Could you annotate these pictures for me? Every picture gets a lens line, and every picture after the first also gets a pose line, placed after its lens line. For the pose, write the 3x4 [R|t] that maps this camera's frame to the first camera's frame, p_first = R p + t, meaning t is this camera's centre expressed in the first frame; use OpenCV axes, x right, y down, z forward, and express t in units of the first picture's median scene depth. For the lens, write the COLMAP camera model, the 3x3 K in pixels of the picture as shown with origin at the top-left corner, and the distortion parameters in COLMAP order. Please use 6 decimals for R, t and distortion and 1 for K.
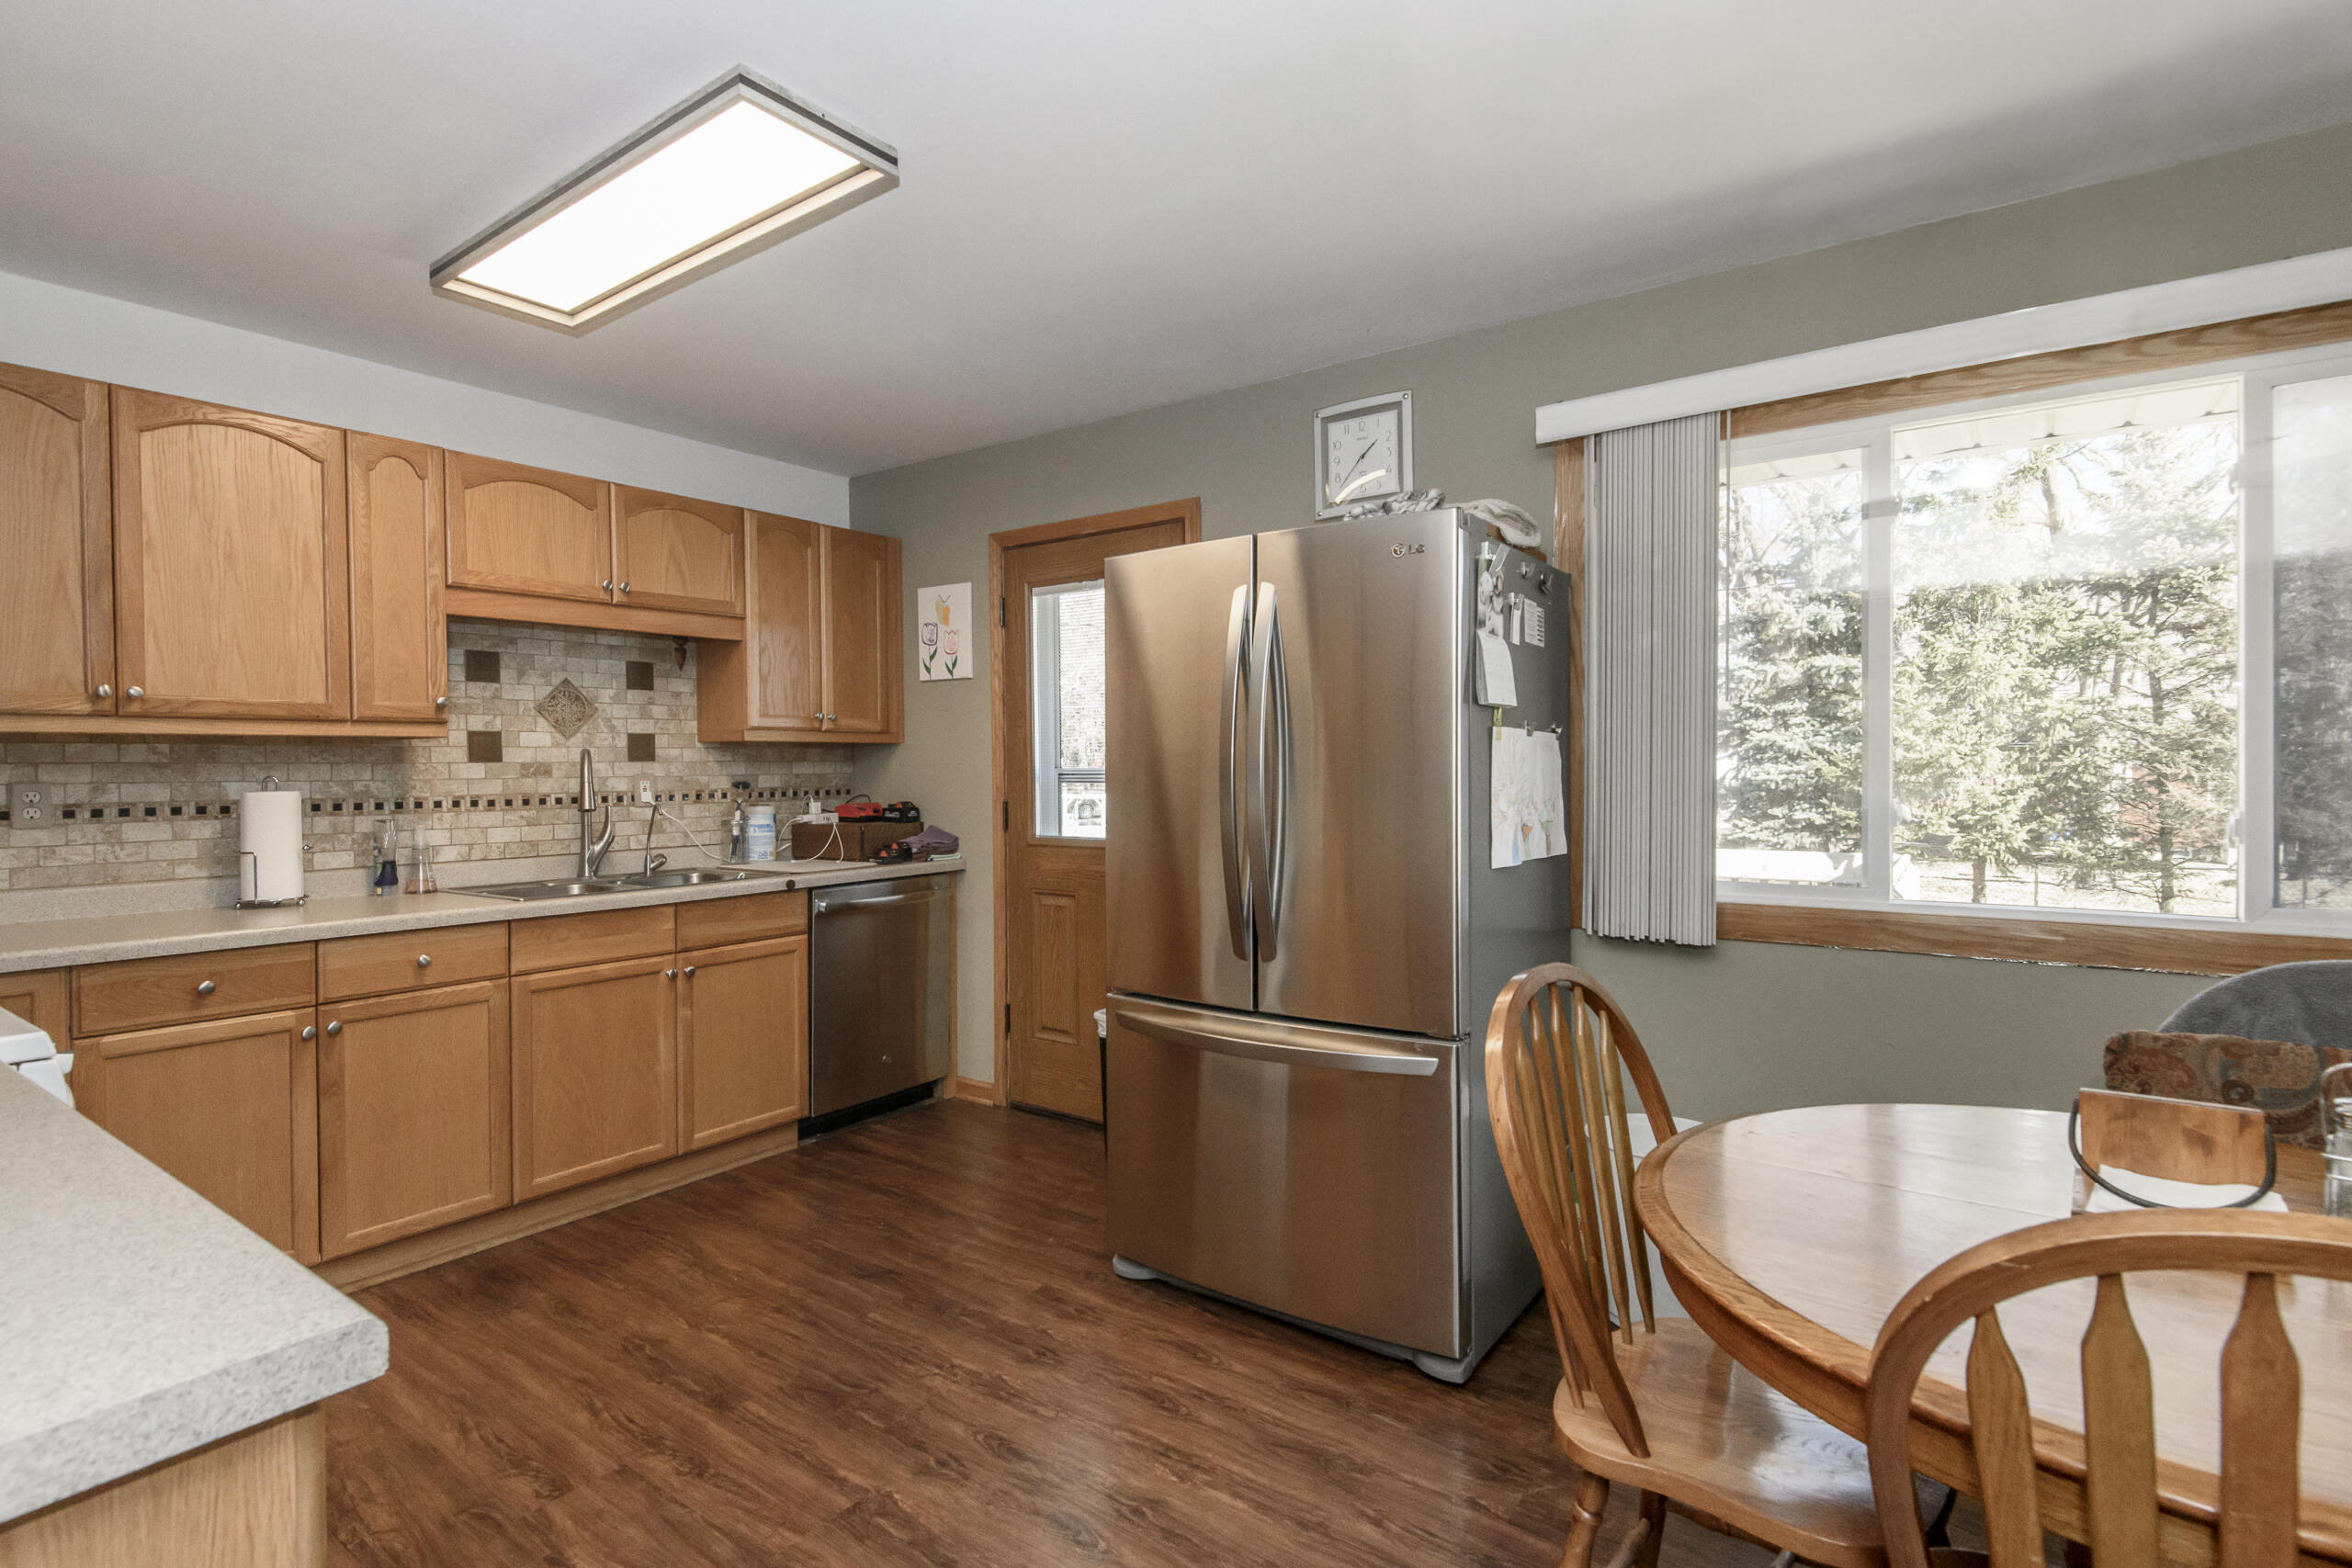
lens RADIAL K [[1069.6, 0, 1169.3], [0, 1069.6, 783.6], [0, 0, 1]] dist [0.003009, -0.015175]
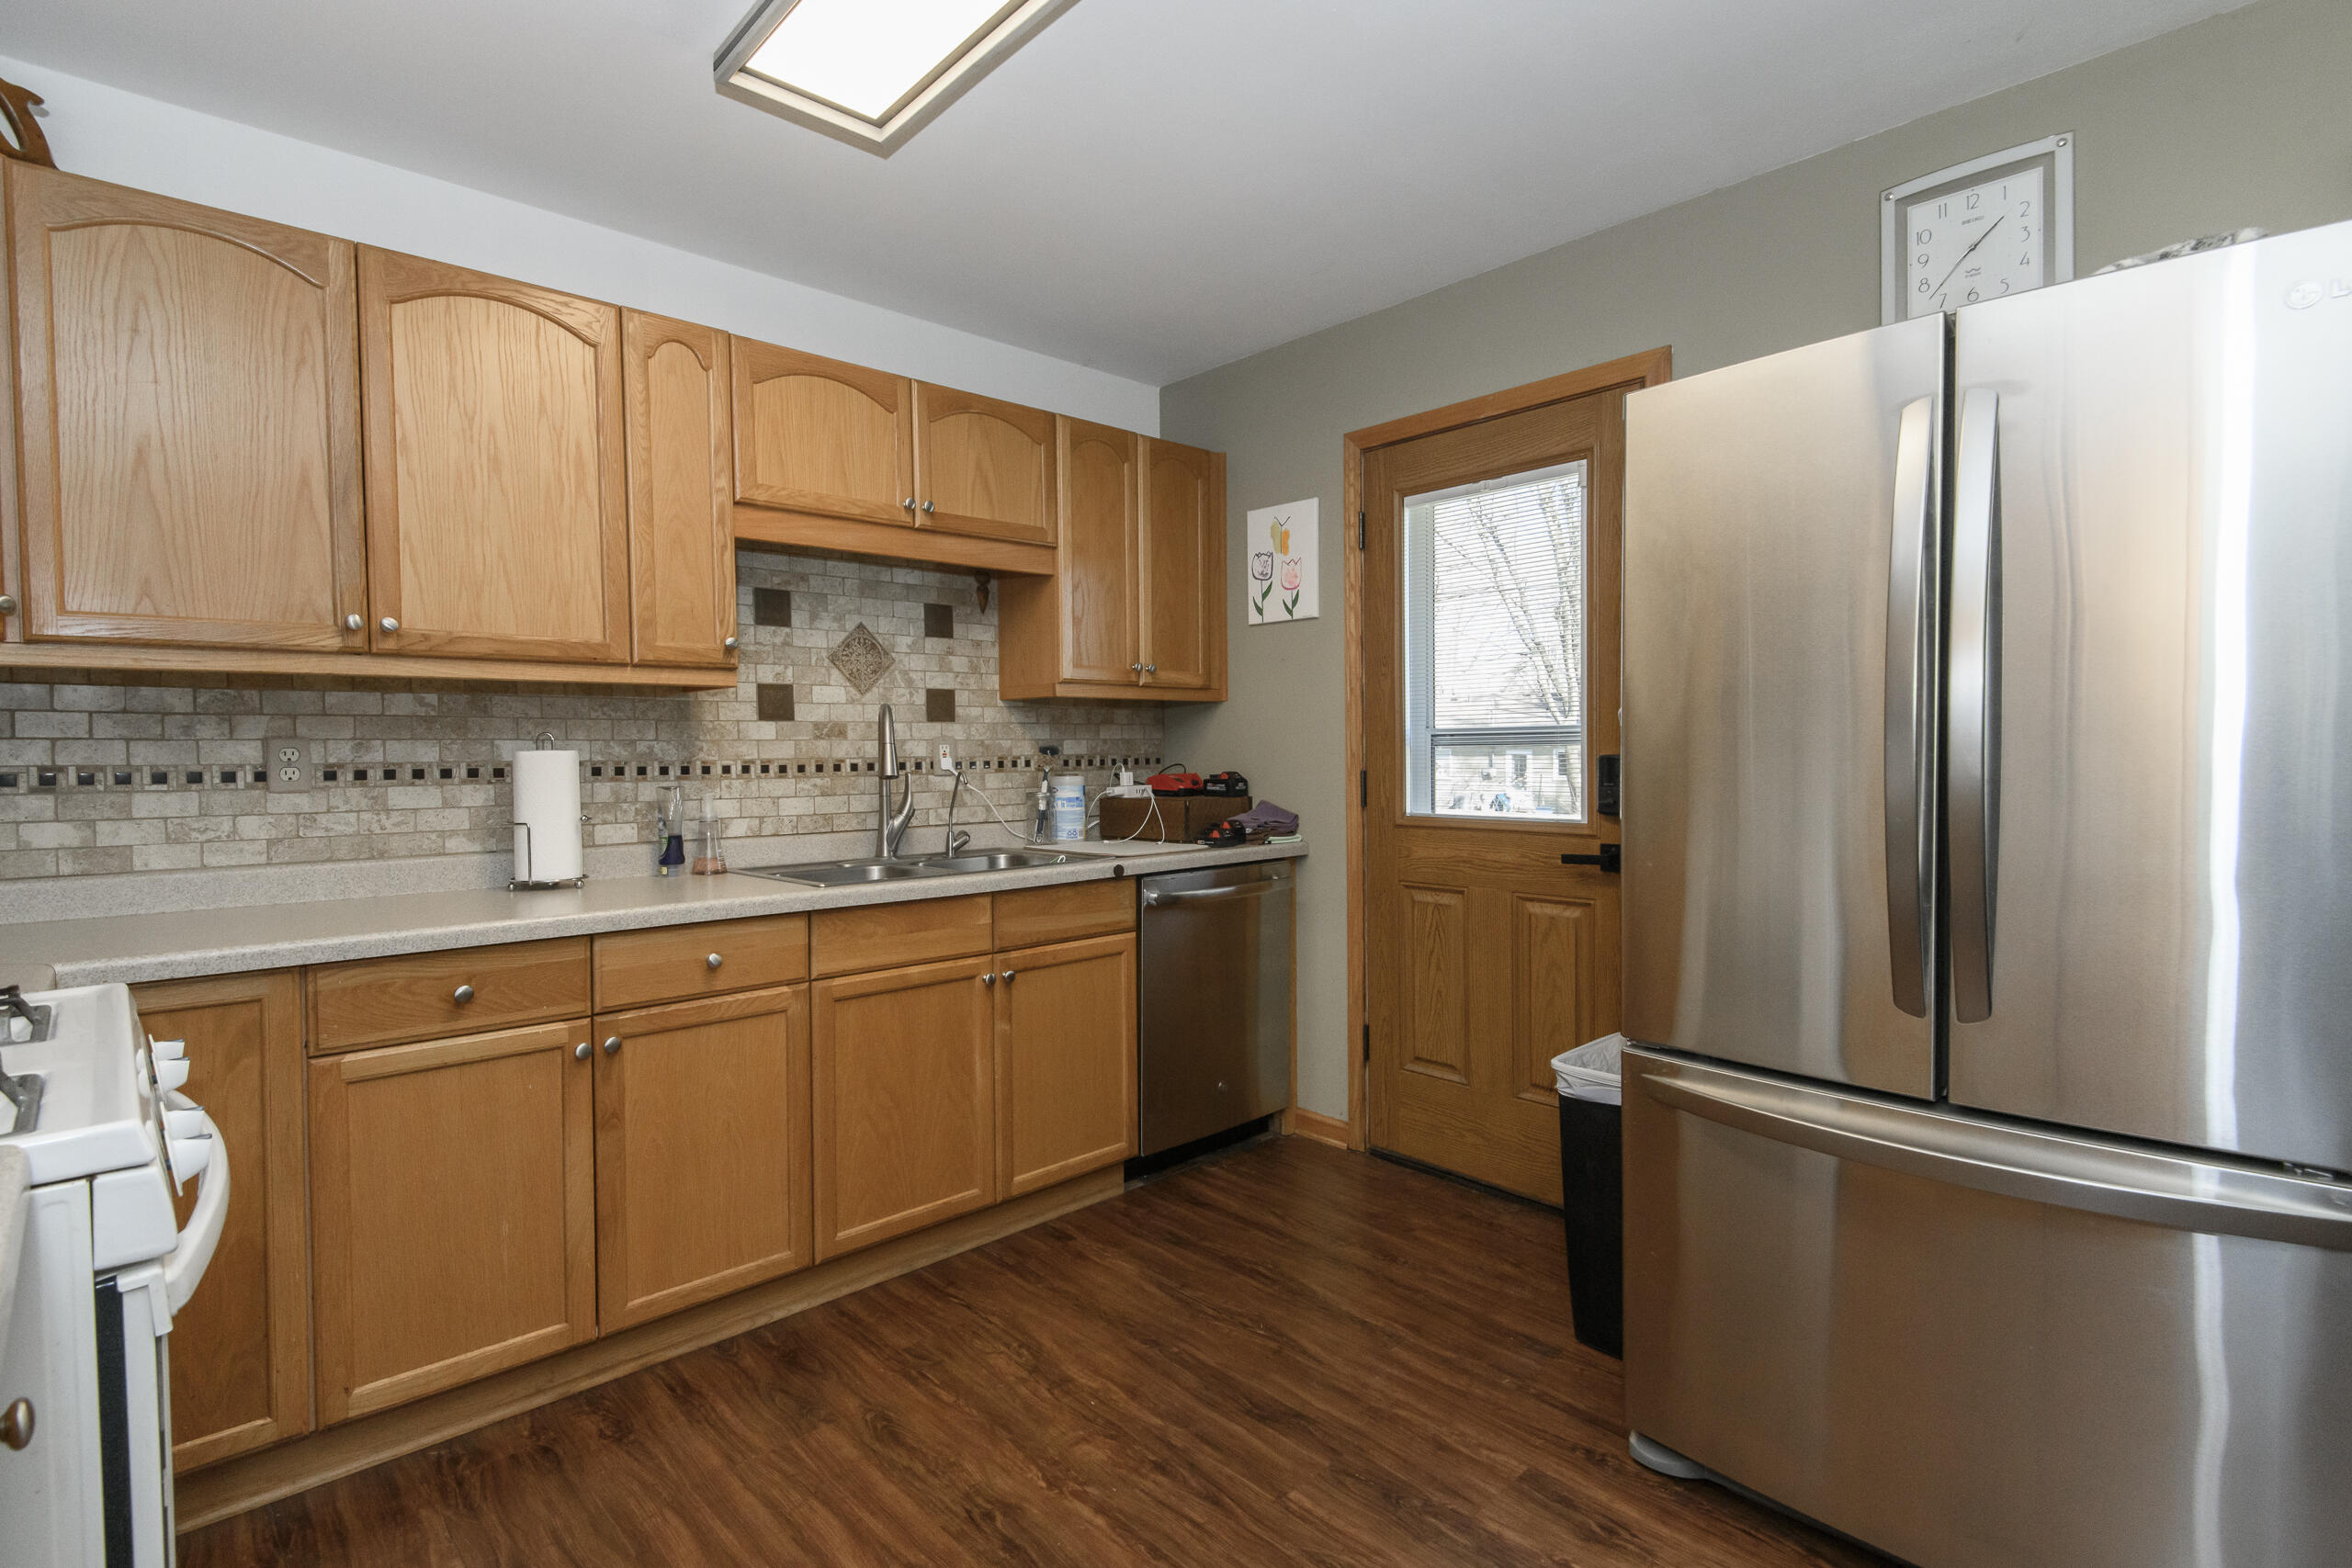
lens RADIAL K [[1091.8, 0, 1170.6], [0, 1091.8, 786.1], [0, 0, 1]] dist [0.022107, -0.038137]
pose [[0.978285, 0.004191, -0.207223, -0.162462], [-0.000188, 0.999813, 0.019332, 0.016154], [0.207265, -0.018874, 0.978103, 0.226222]]
